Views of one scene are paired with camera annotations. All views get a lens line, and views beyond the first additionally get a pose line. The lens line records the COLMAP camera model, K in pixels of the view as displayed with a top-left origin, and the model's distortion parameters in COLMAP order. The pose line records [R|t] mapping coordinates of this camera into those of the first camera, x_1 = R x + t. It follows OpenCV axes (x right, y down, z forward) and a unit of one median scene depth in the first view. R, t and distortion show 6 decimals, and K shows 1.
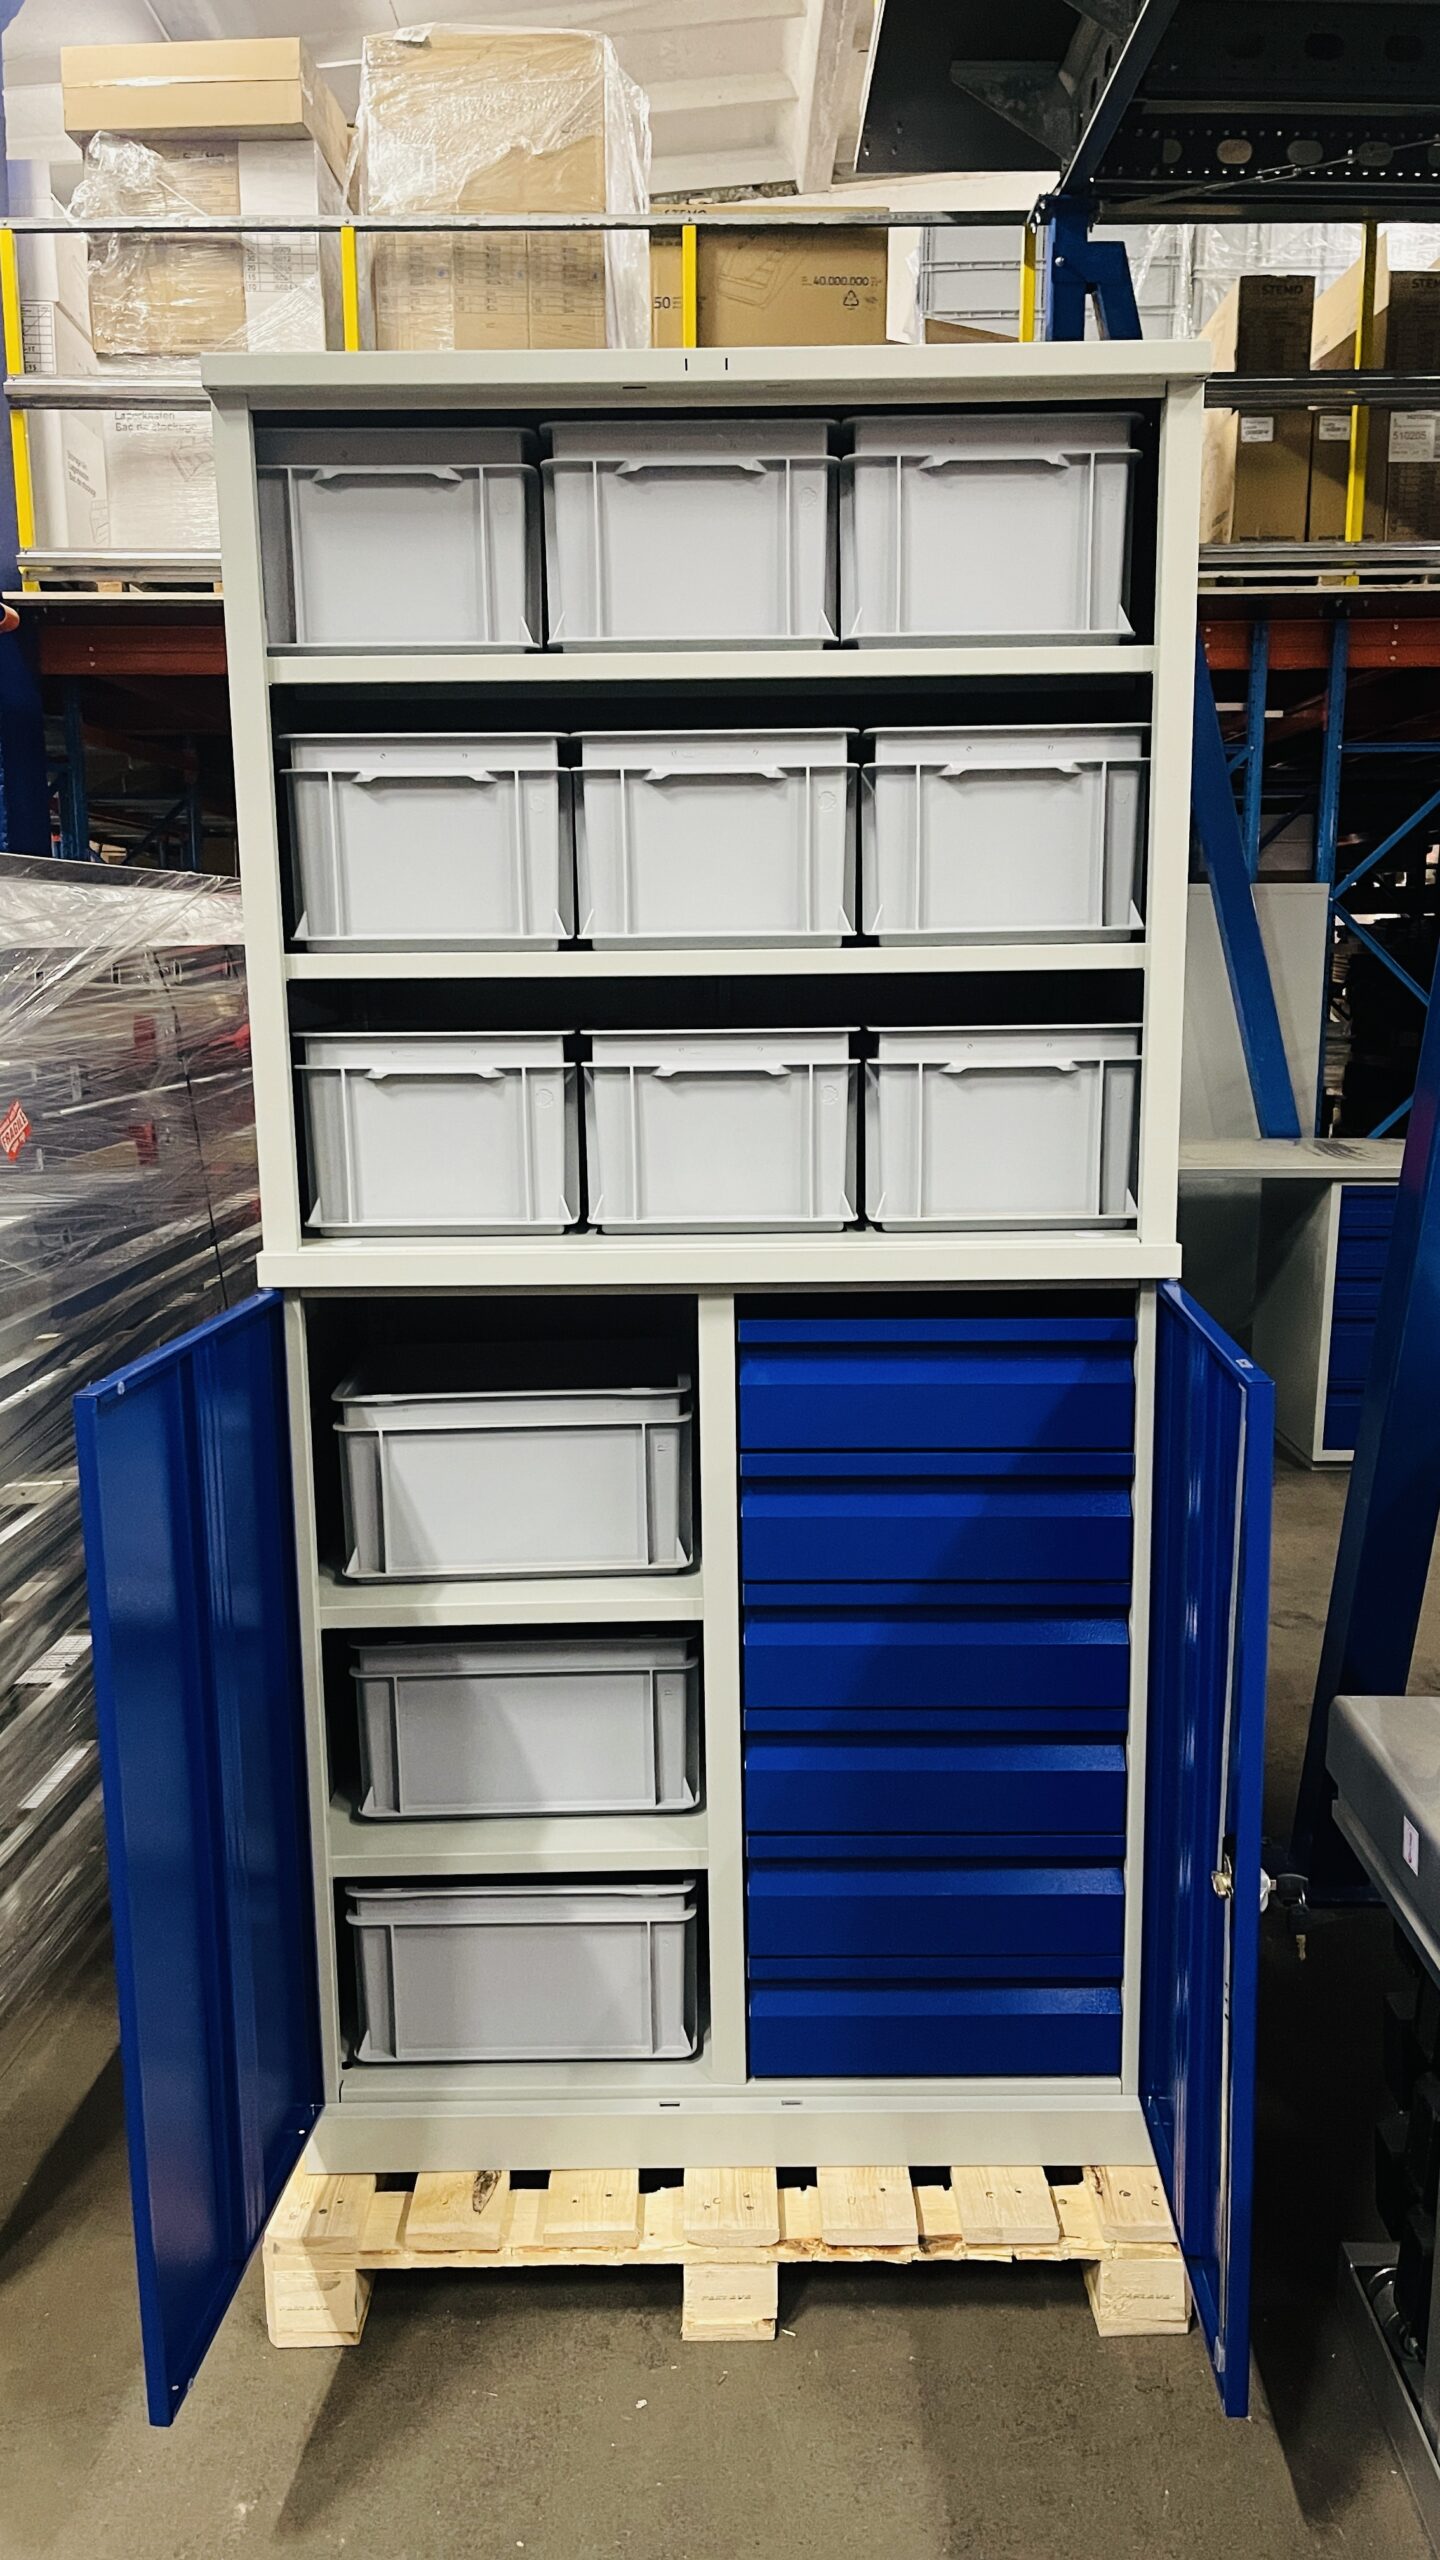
lens RADIAL K [[1922.1, 0, 721.2], [0, 1922.1, 1295.8], [0, 0, 1]] dist [0.066670, -0.093946]
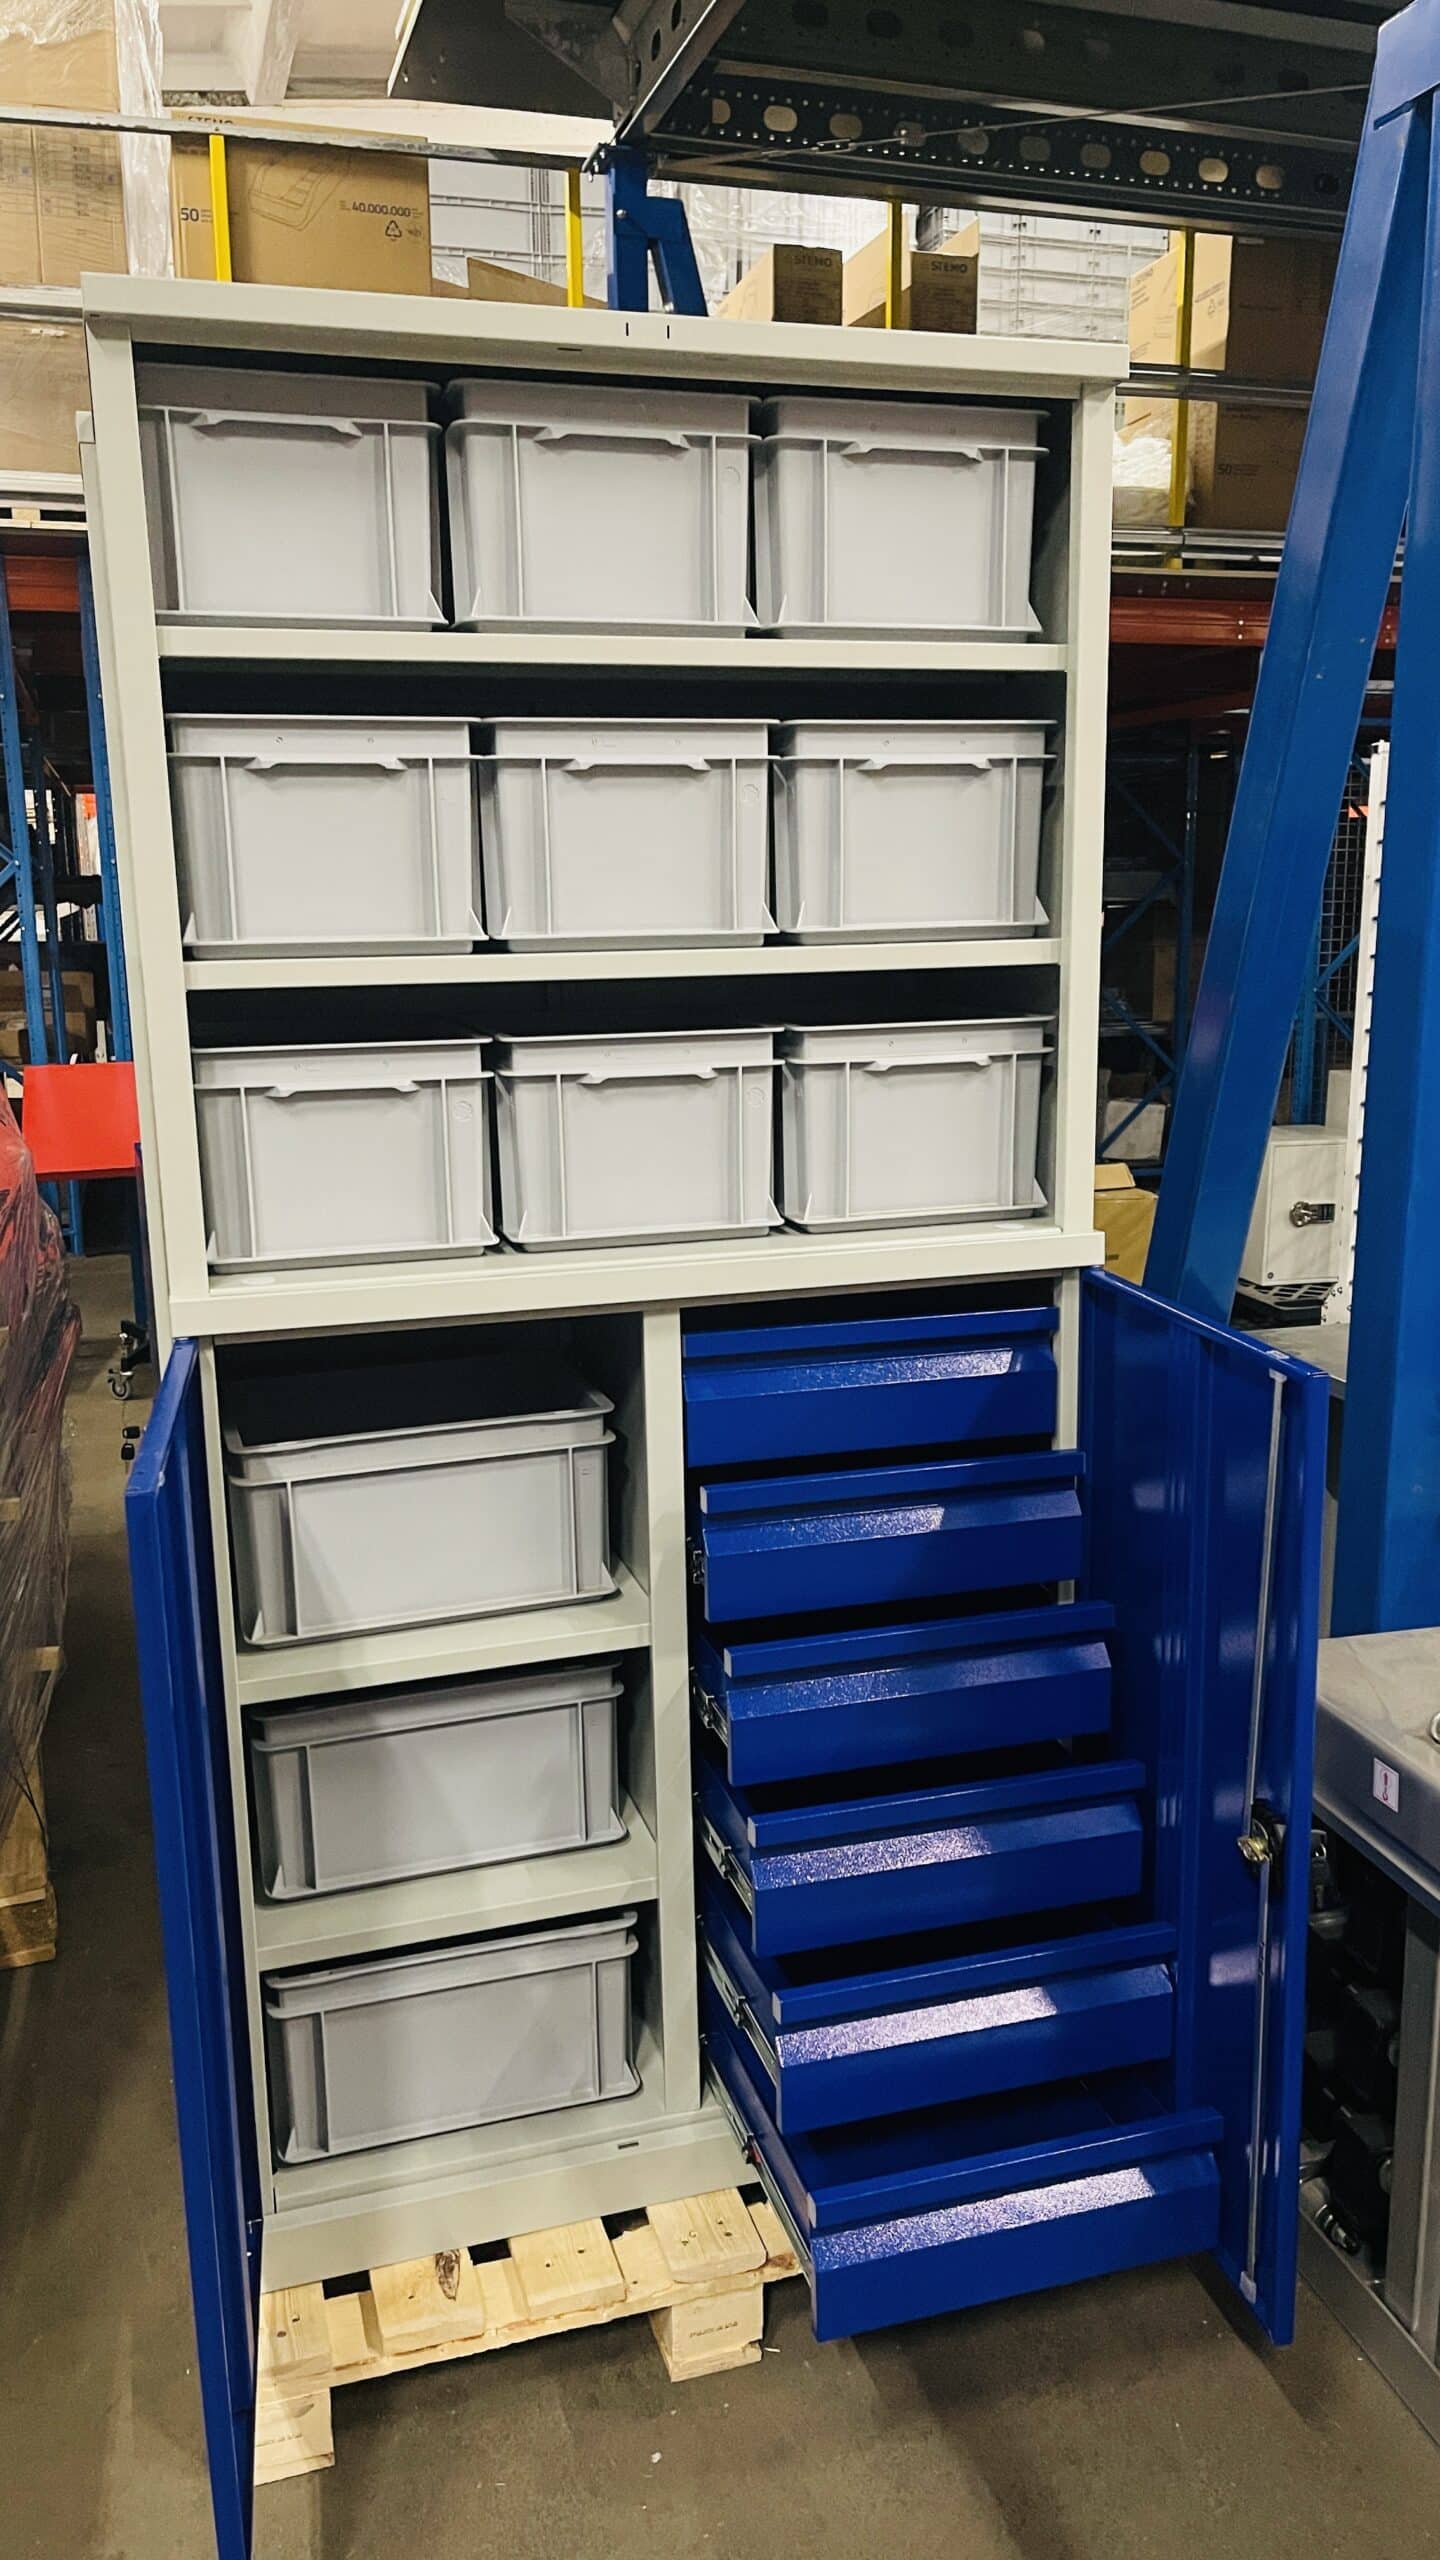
lens RADIAL K [[1922.1, 0, 728.6], [0, 1922.1, 1294.2], [0, 0, 1]] dist [0.066670, -0.093946]
pose [[0.955388, -0.065652, 0.287965, -0.243226], [0.057763, 0.997688, 0.035816, -0.040489], [-0.289651, -0.017585, 0.956971, 0.070950]]
